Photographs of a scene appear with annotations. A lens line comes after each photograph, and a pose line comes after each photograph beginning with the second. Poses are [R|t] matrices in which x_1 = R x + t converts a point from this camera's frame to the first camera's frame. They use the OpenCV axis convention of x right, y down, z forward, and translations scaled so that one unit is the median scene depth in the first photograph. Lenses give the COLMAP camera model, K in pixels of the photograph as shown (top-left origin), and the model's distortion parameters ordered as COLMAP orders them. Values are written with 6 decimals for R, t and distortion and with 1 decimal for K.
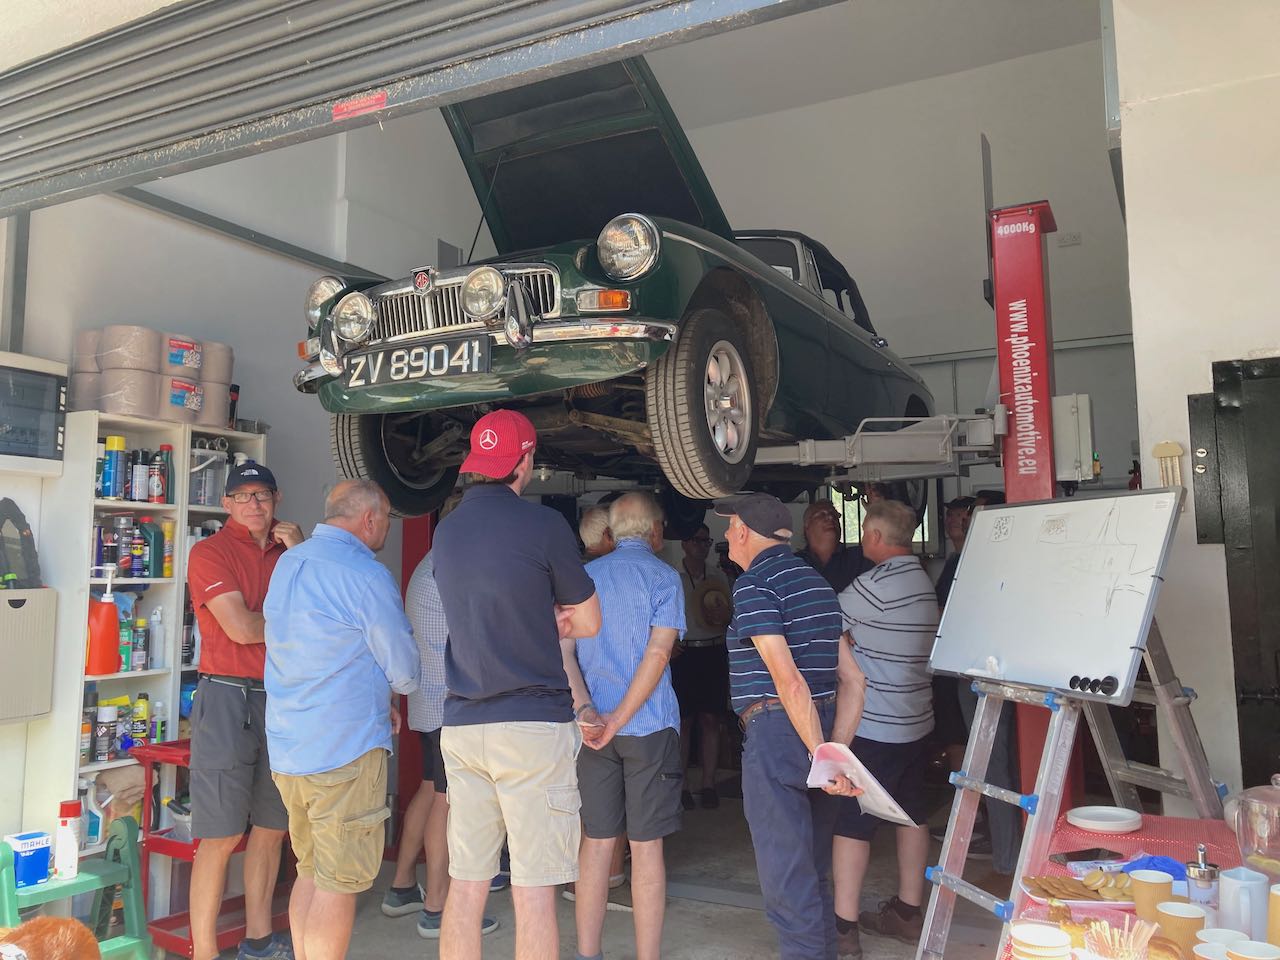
lens RADIAL K [[1042.1, 0, 647.9], [0, 1042.1, 480.9], [0, 0, 1]] dist [0.042410, -0.038879]
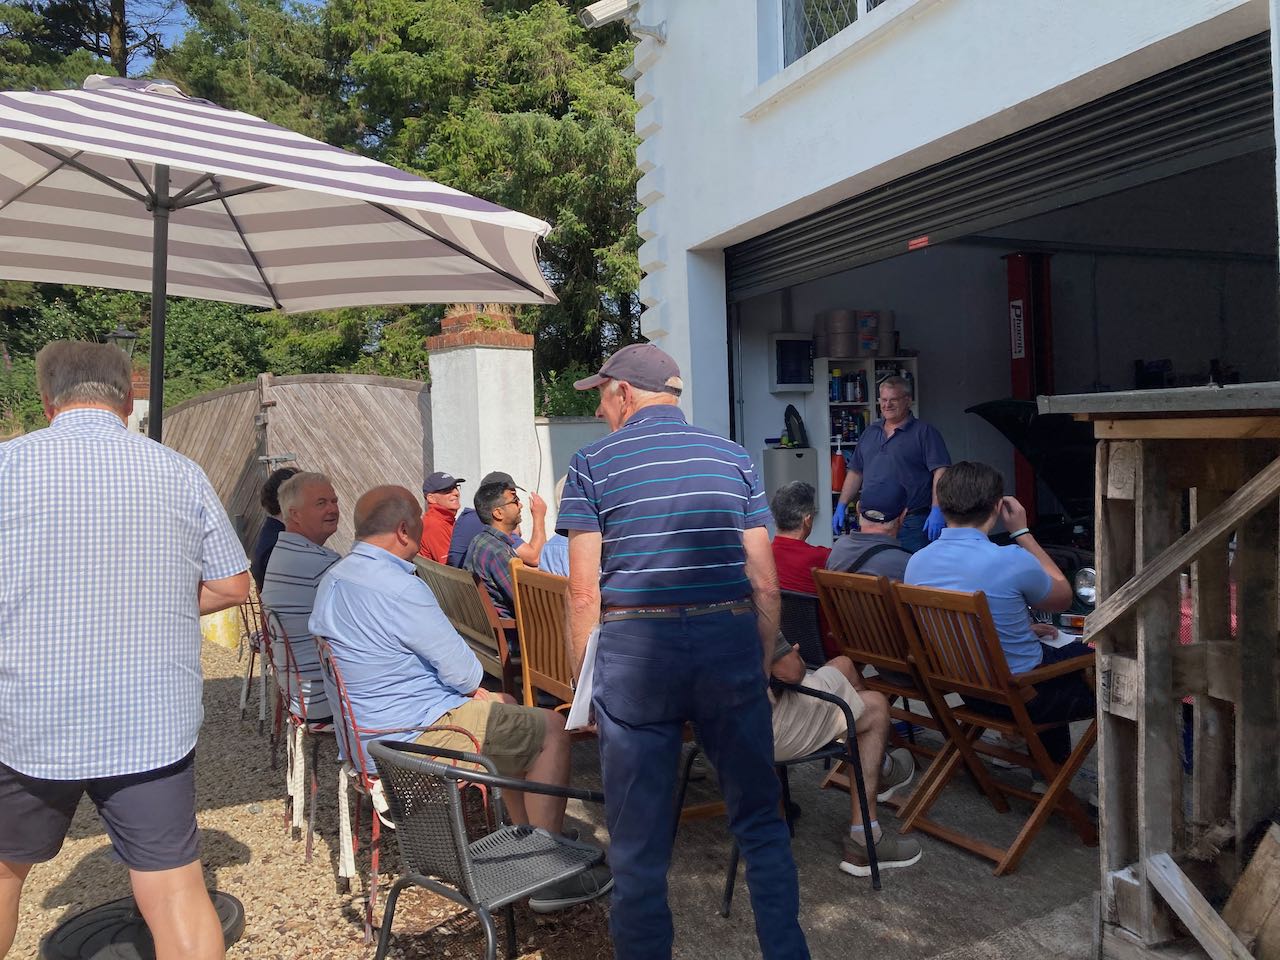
lens RADIAL K [[1042.1, 0, 619.3], [0, 1042.1, 458.8], [0, 0, 1]] dist [0.042410, -0.038879]
pose [[0.773921, -0.019127, -0.632993, 0.453237], [0.084258, 0.993767, 0.072989, -0.060429], [0.627651, -0.109822, 0.770709, -0.856207]]
